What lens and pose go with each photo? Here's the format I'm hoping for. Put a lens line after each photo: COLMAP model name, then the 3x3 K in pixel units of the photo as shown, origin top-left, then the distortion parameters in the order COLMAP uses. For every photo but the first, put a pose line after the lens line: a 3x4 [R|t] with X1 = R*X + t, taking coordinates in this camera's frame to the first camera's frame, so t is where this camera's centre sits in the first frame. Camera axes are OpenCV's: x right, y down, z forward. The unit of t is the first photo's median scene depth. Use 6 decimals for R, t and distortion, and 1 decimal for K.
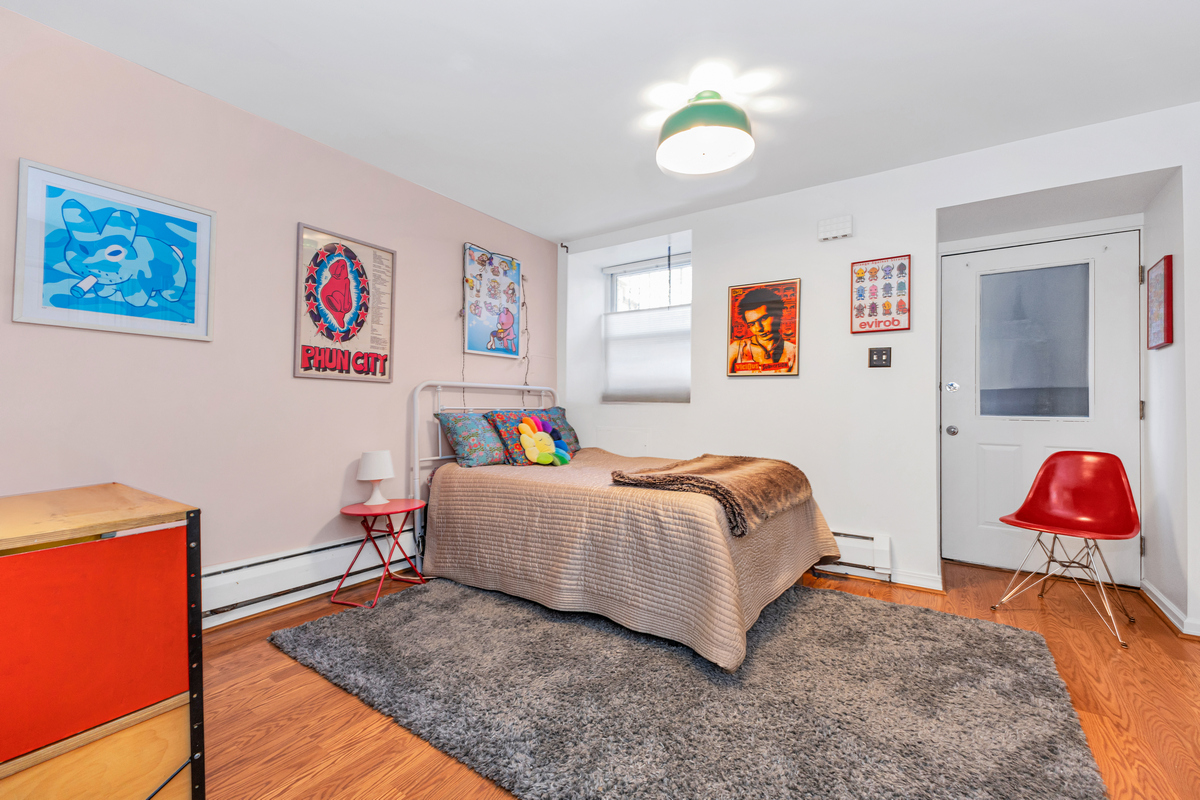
lens RADIAL K [[481.3, 0, 597.2], [0, 481.3, 402.2], [0, 0, 1]] dist [0.000026, 0.000024]
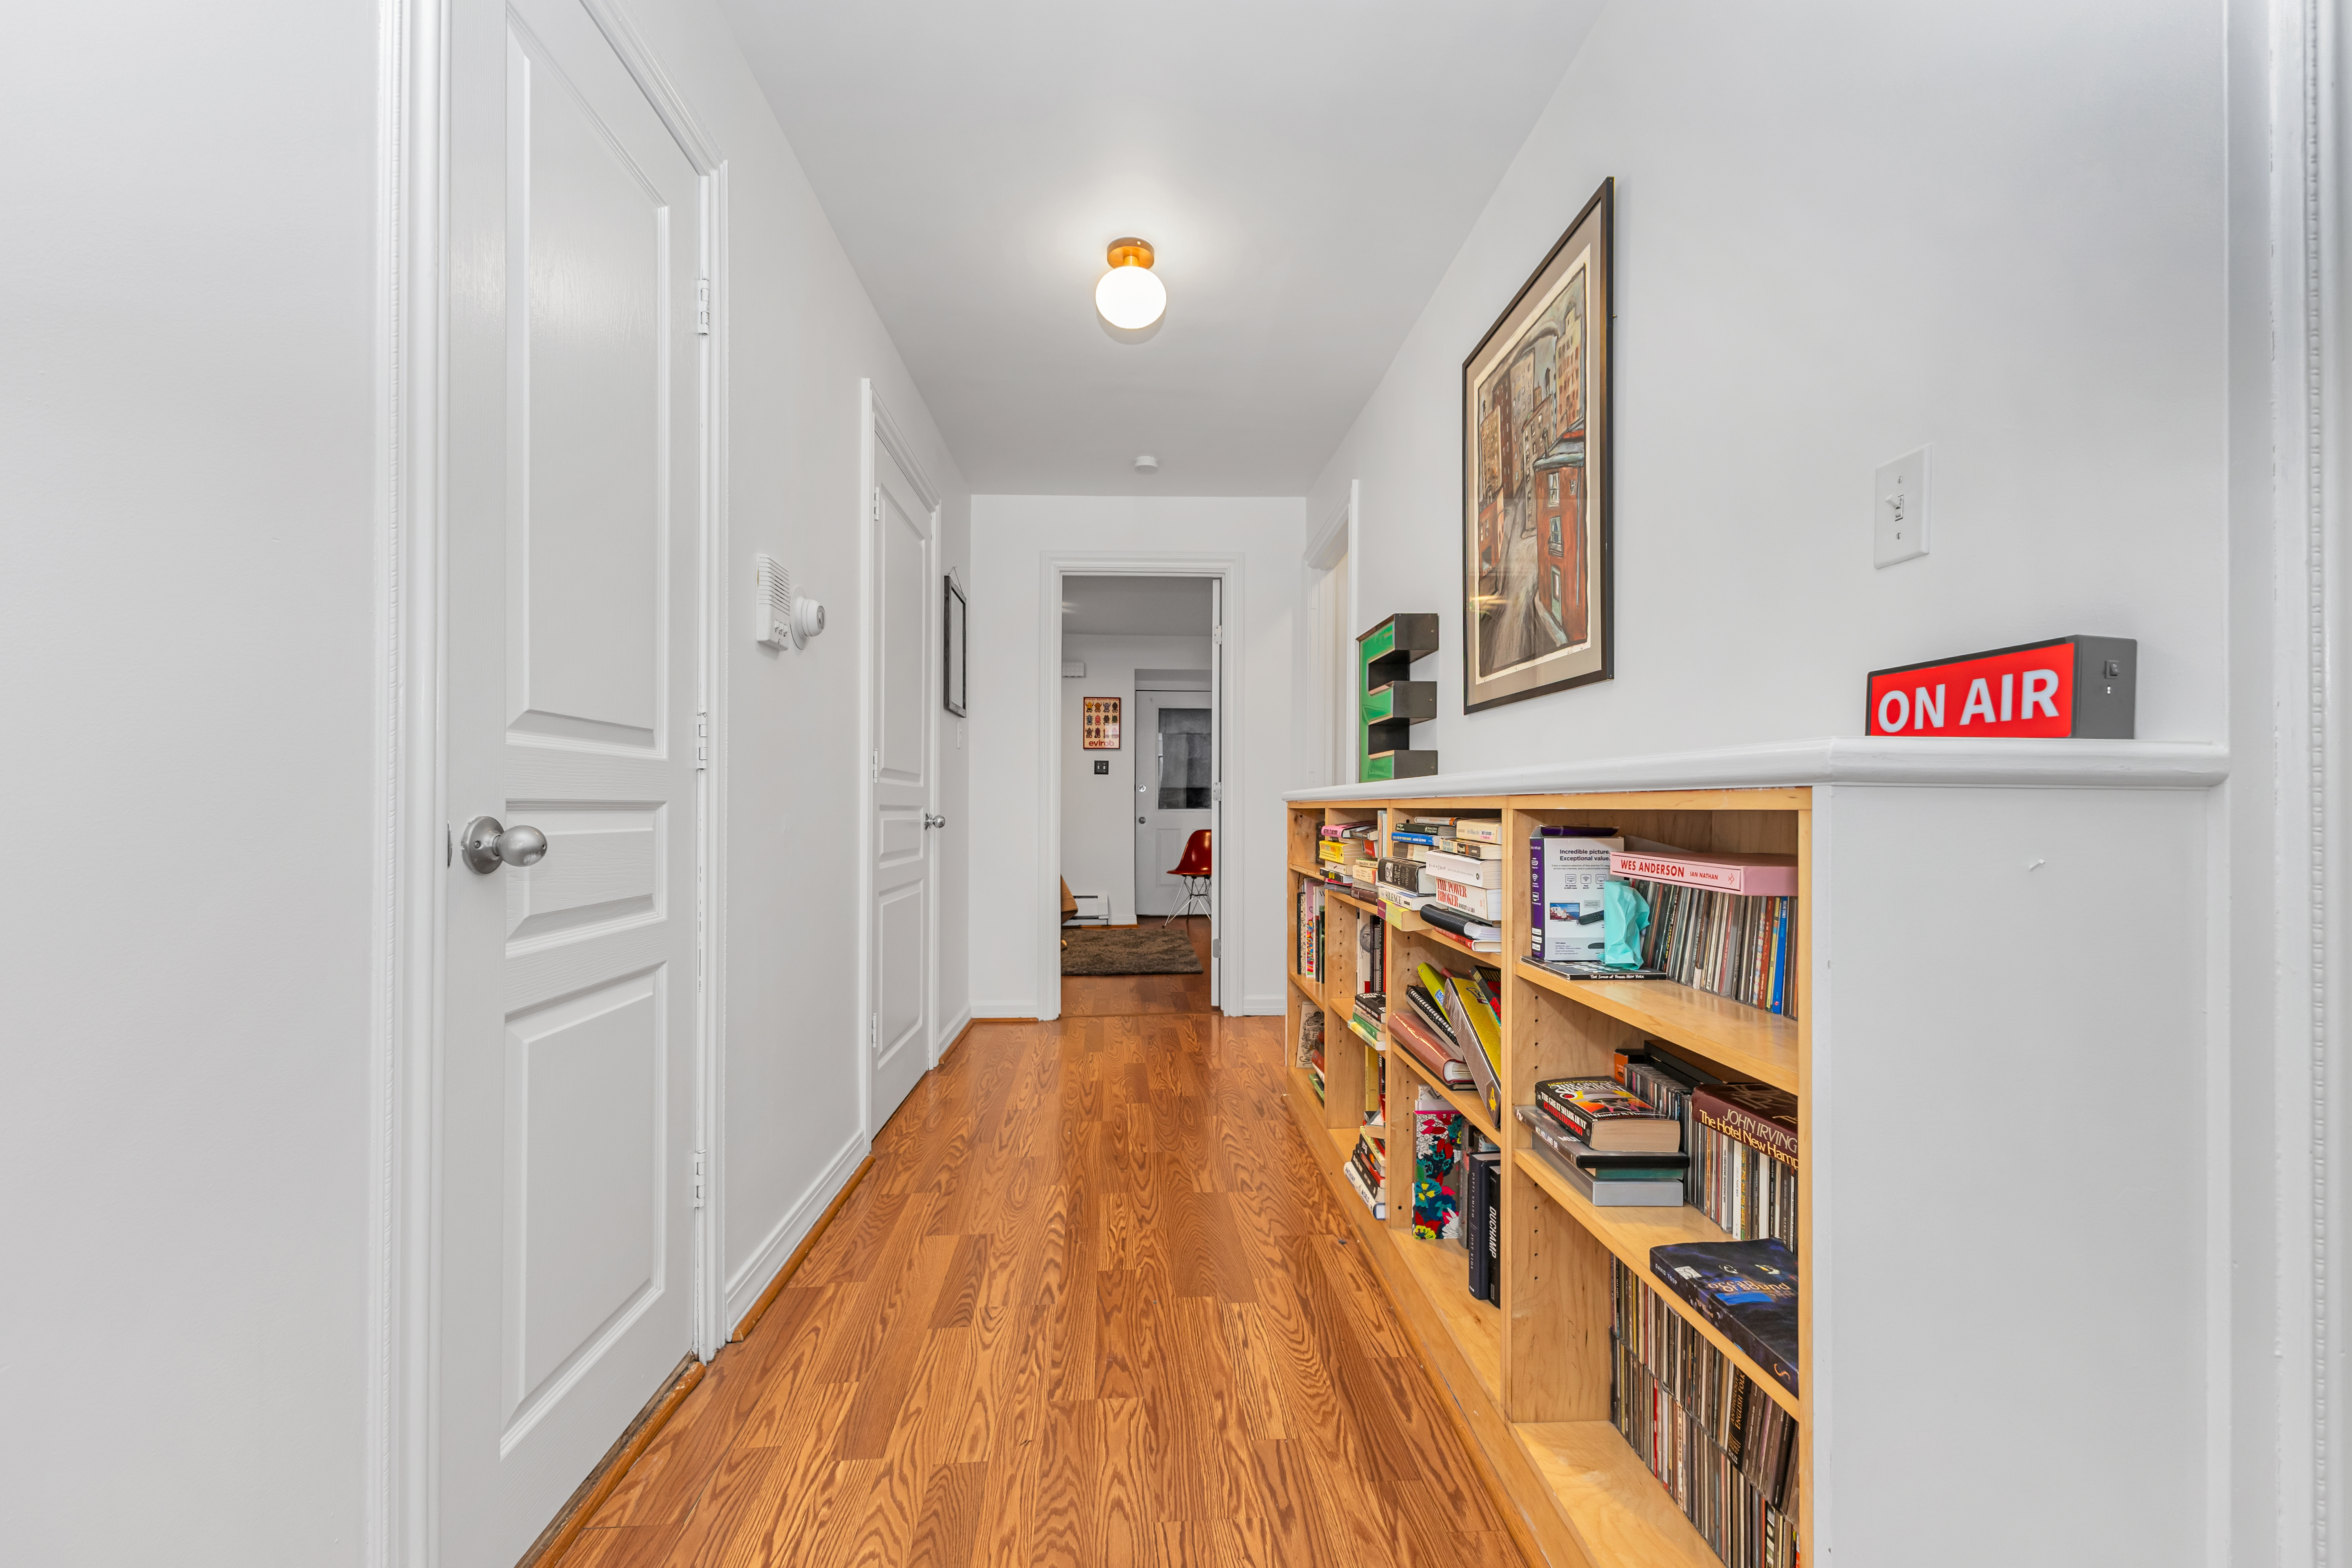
lens RADIAL K [[946.2, 0, 1173.6], [0, 946.2, 795.6], [0, 0, 1]] dist [0.000266, -0.000230]
pose [[0.781411, 0.000863, 0.624016, -0.966034], [-0.003827, 0.999987, 0.003410, -0.022513], [-0.624005, -0.005053, 0.781404, -1.281136]]
